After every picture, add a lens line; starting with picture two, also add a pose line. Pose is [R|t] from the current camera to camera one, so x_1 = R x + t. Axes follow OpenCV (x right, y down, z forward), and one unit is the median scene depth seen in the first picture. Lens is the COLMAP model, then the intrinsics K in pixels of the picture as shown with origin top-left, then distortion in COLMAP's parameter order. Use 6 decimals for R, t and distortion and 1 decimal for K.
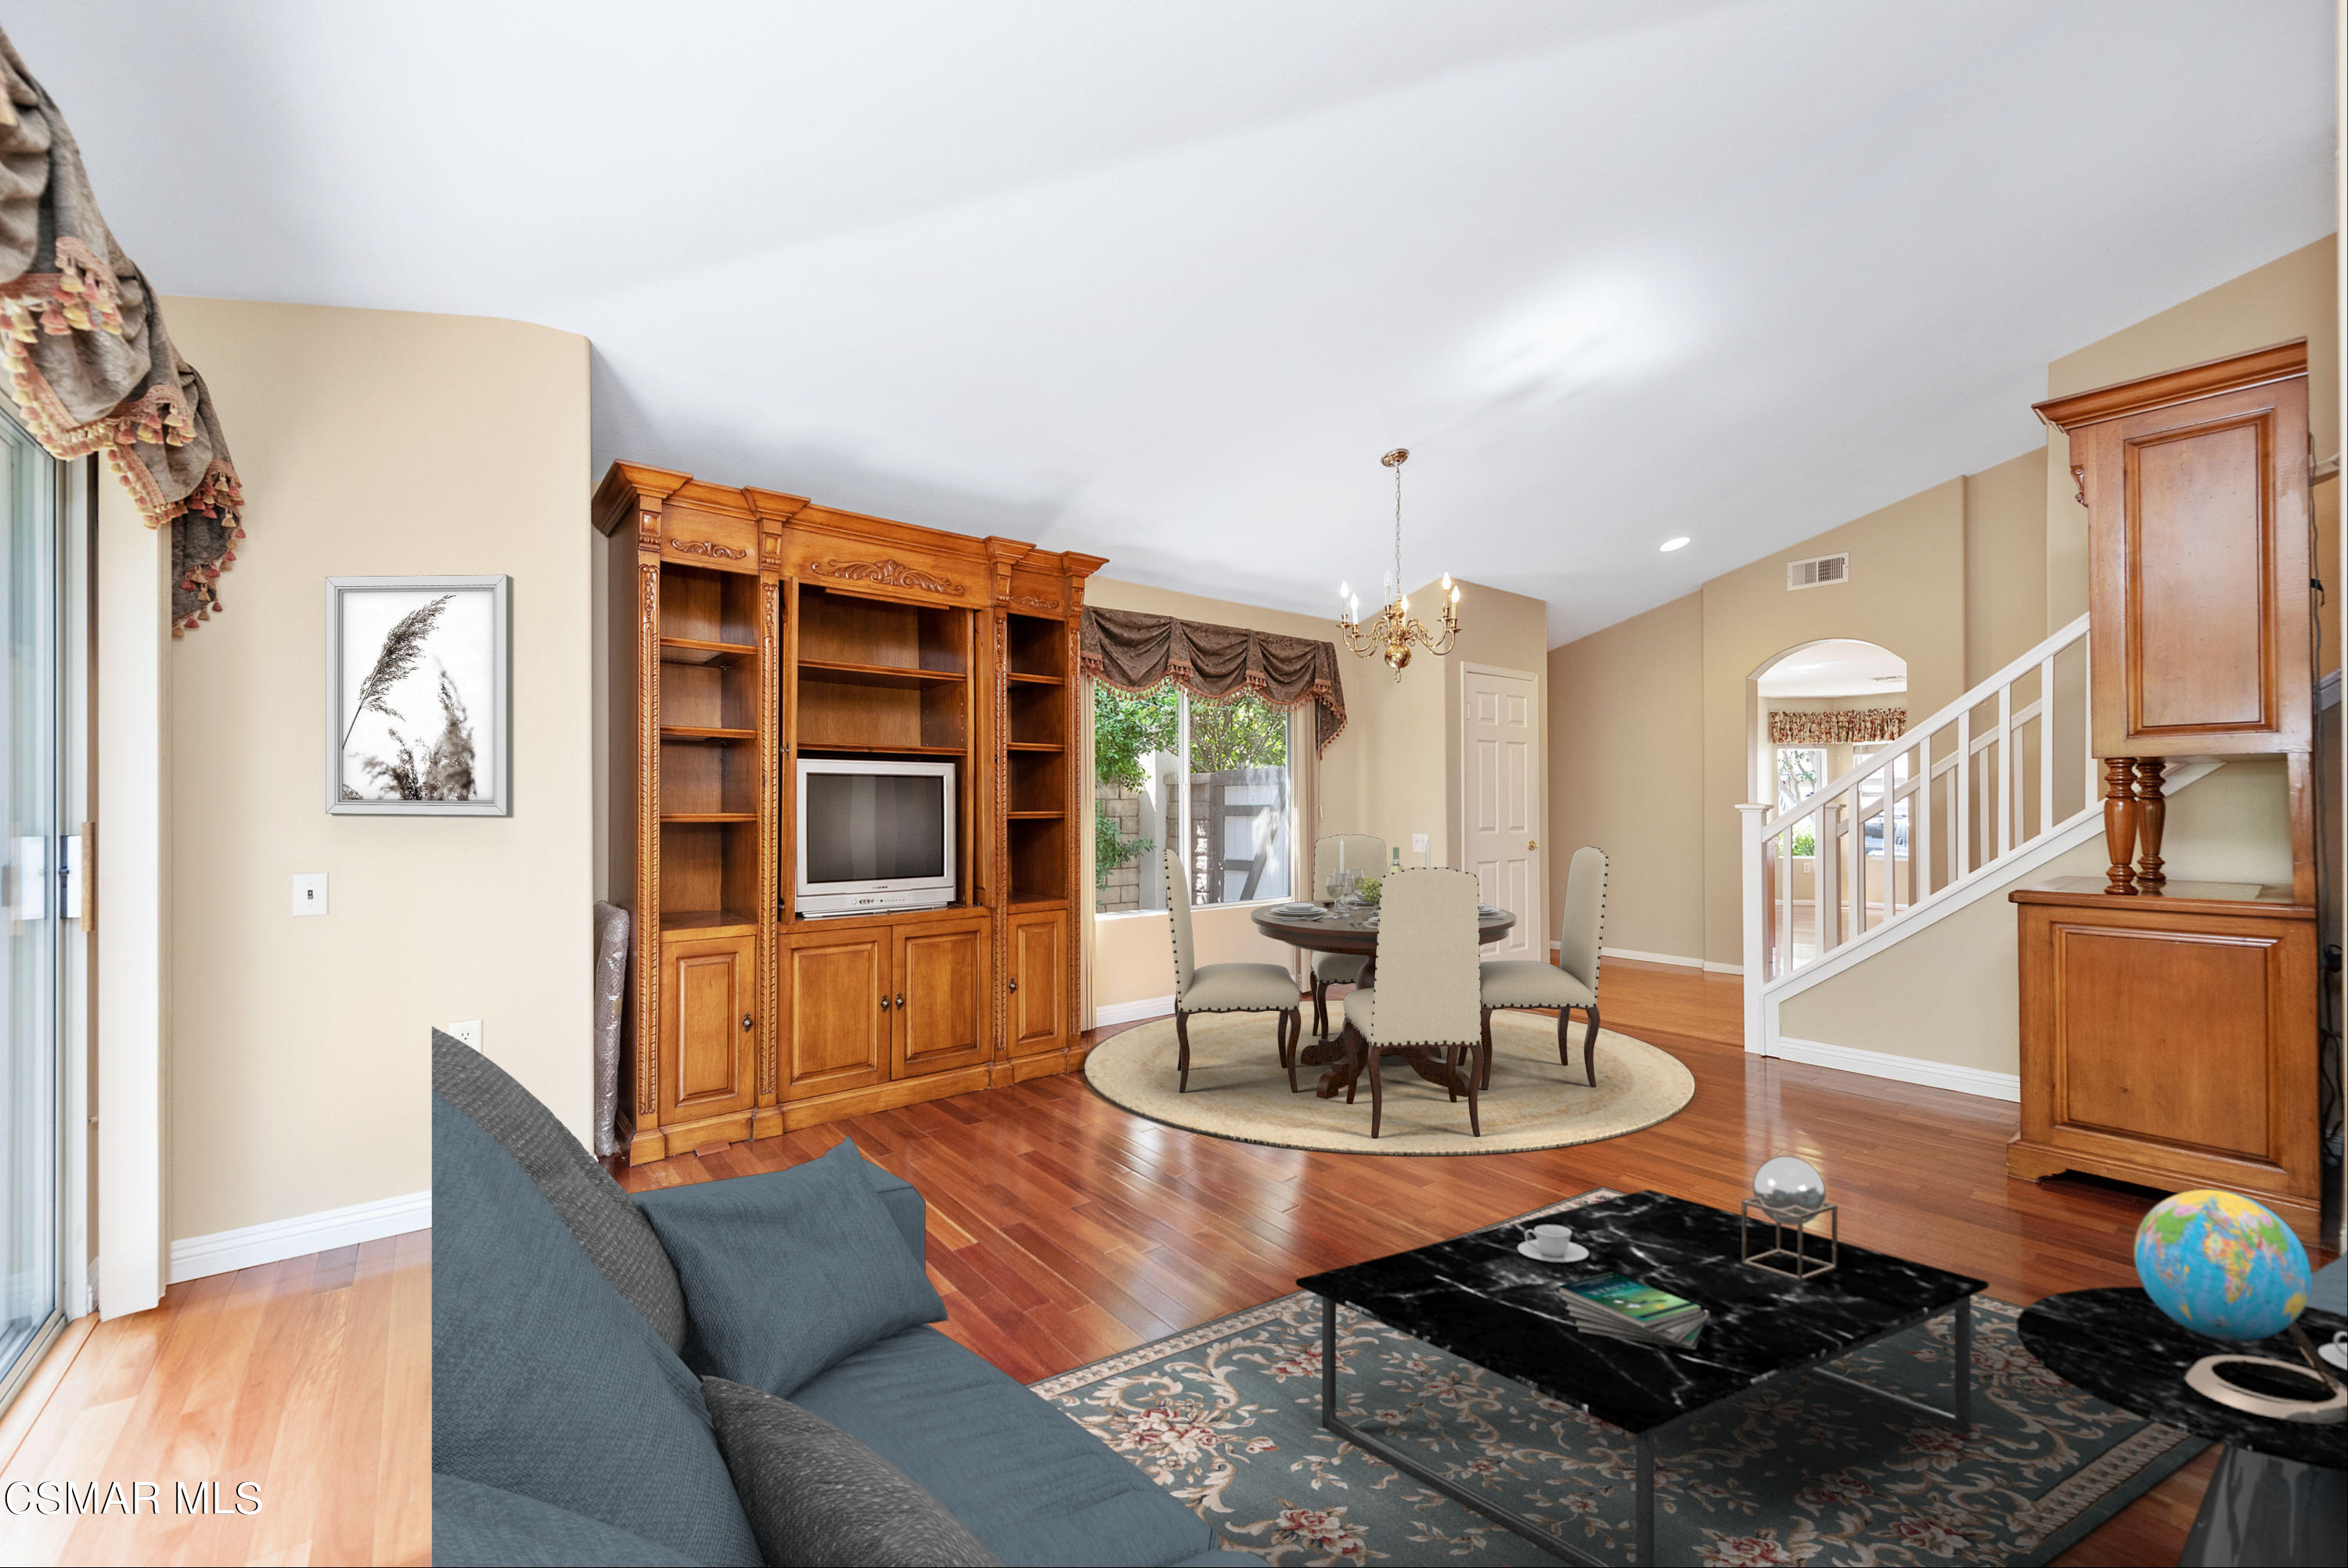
lens RADIAL K [[944.6, 0, 1168.7], [0, 944.6, 798.5], [0, 0, 1]] dist [0.004702, -0.000139]
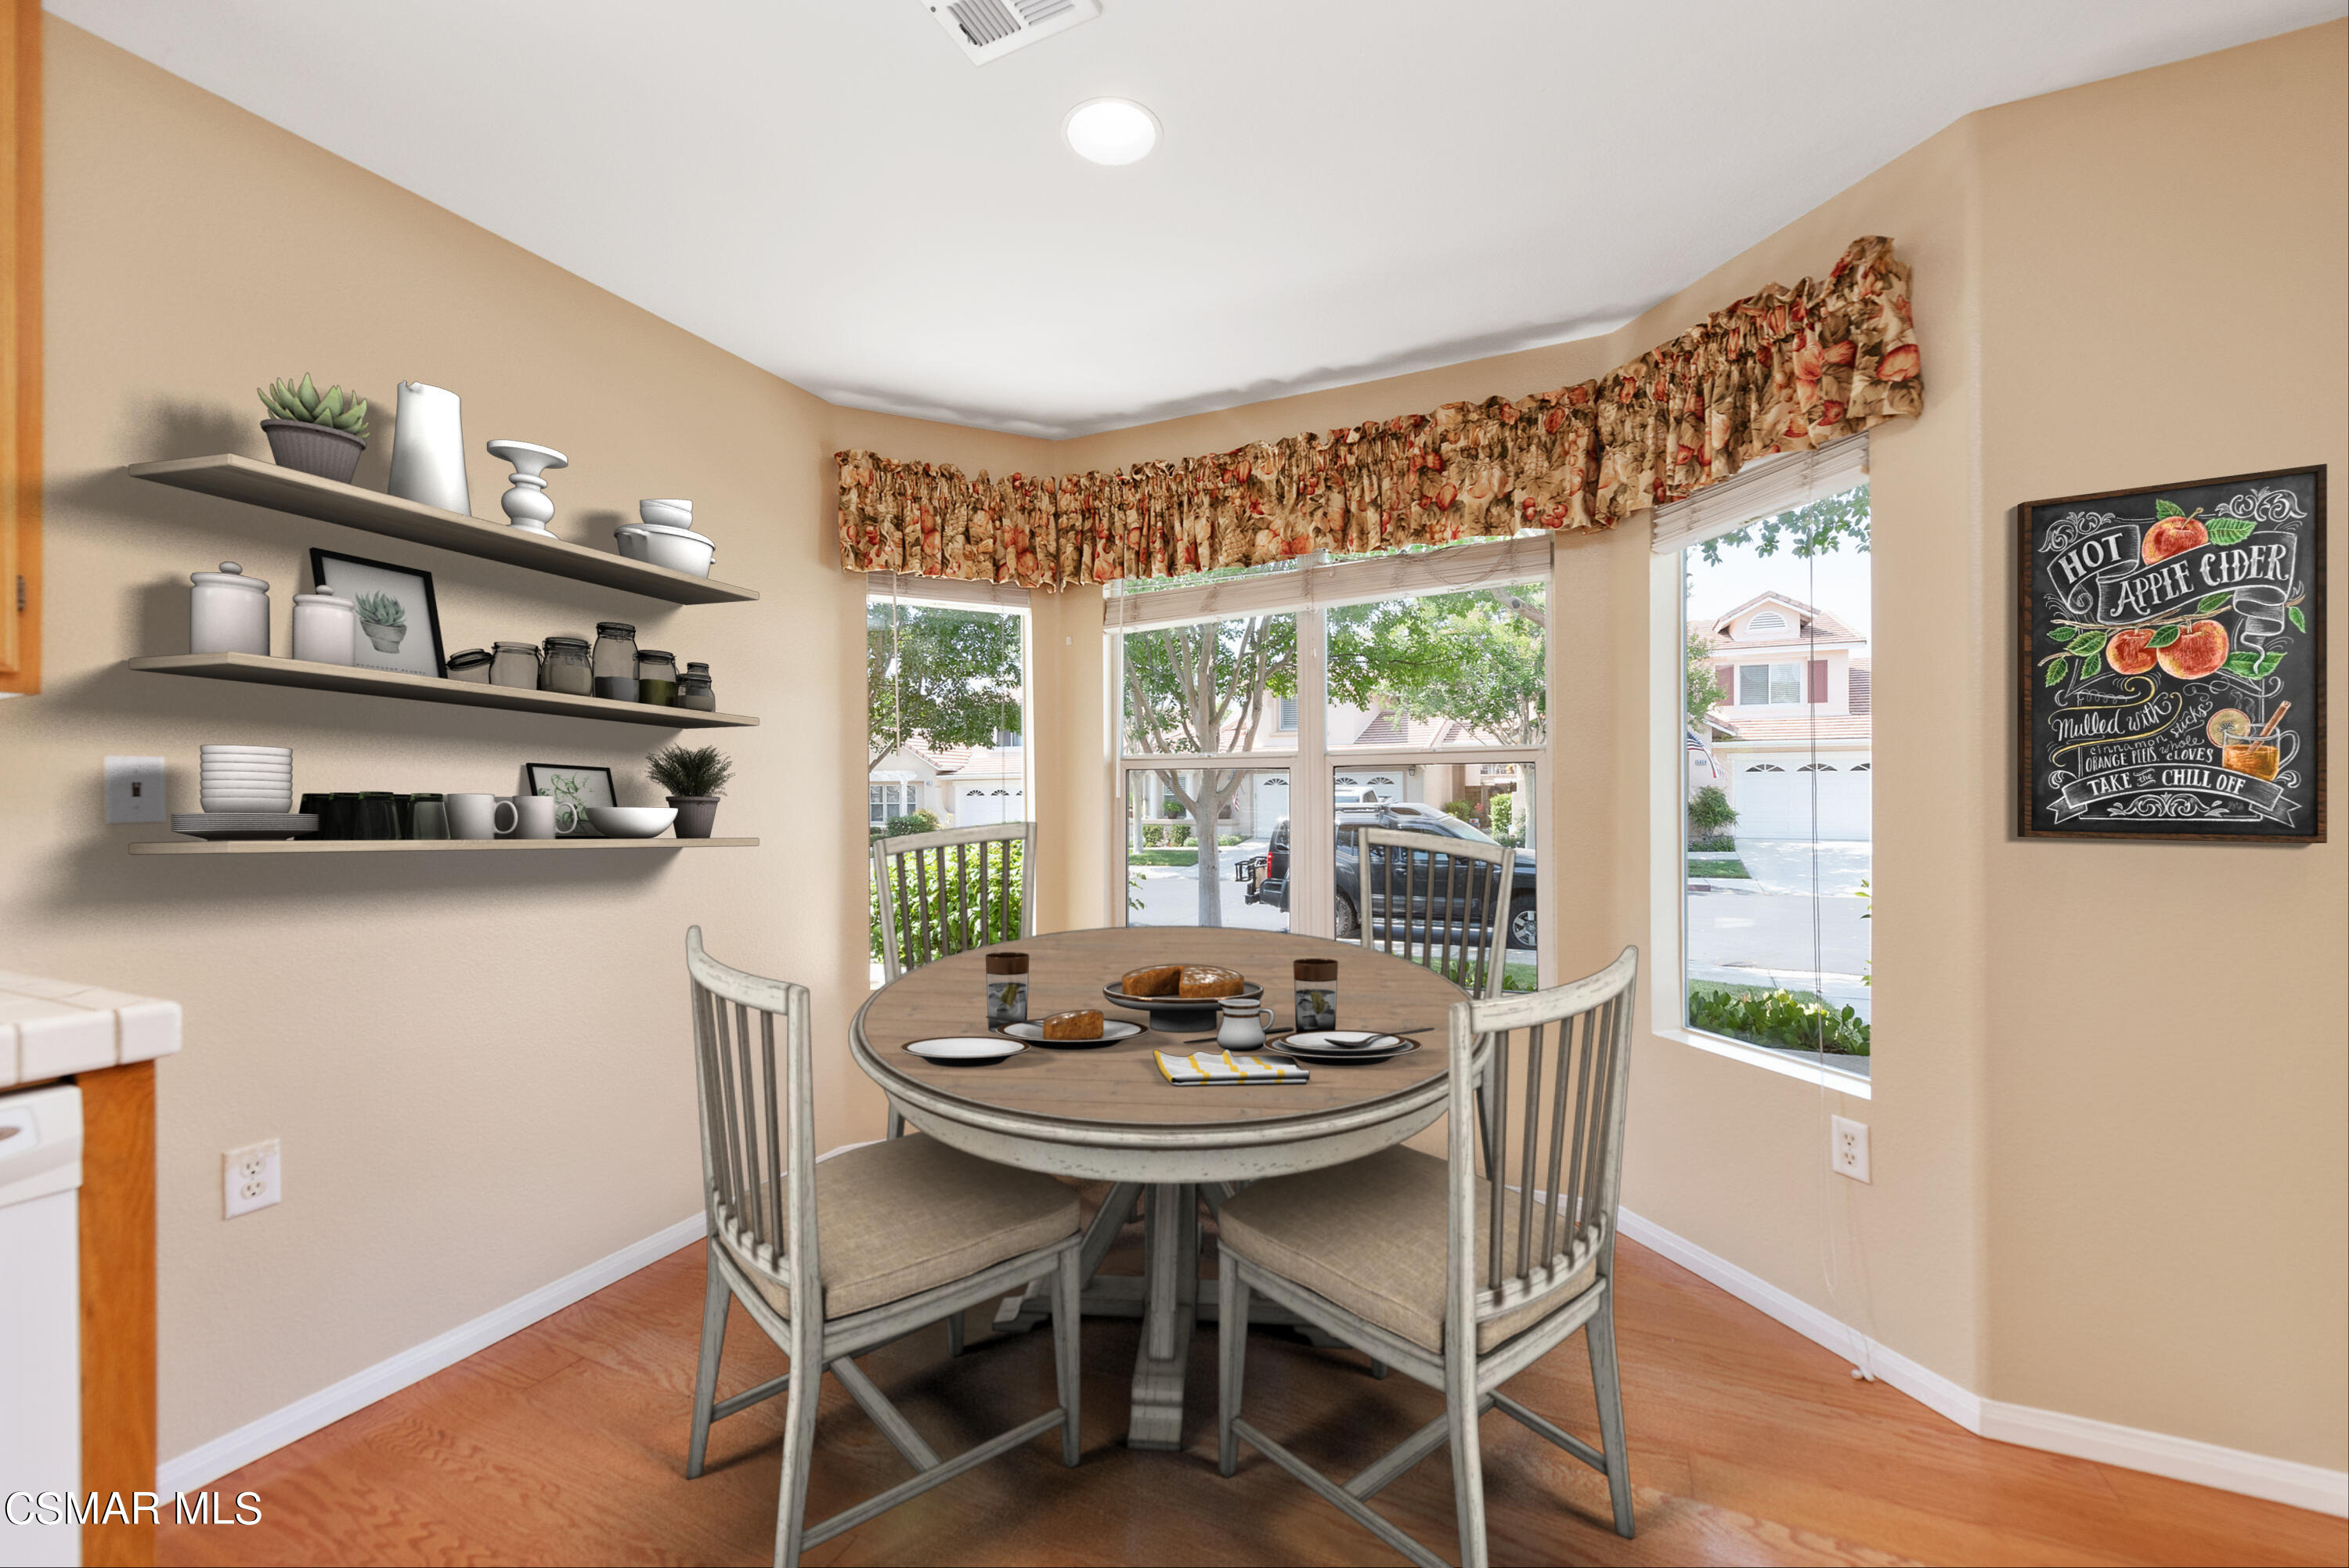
lens RADIAL K [[945.1, 0, 1159.3], [0, 945.1, 785.0], [0, 0, 1]] dist [0.004702, -0.000139]
pose [[0.895001, 0.001131, 0.446064, 0.602091], [0.000381, 0.999994, -0.003298, 0.004487], [-0.446065, 0.003122, 0.894995, 0.719602]]
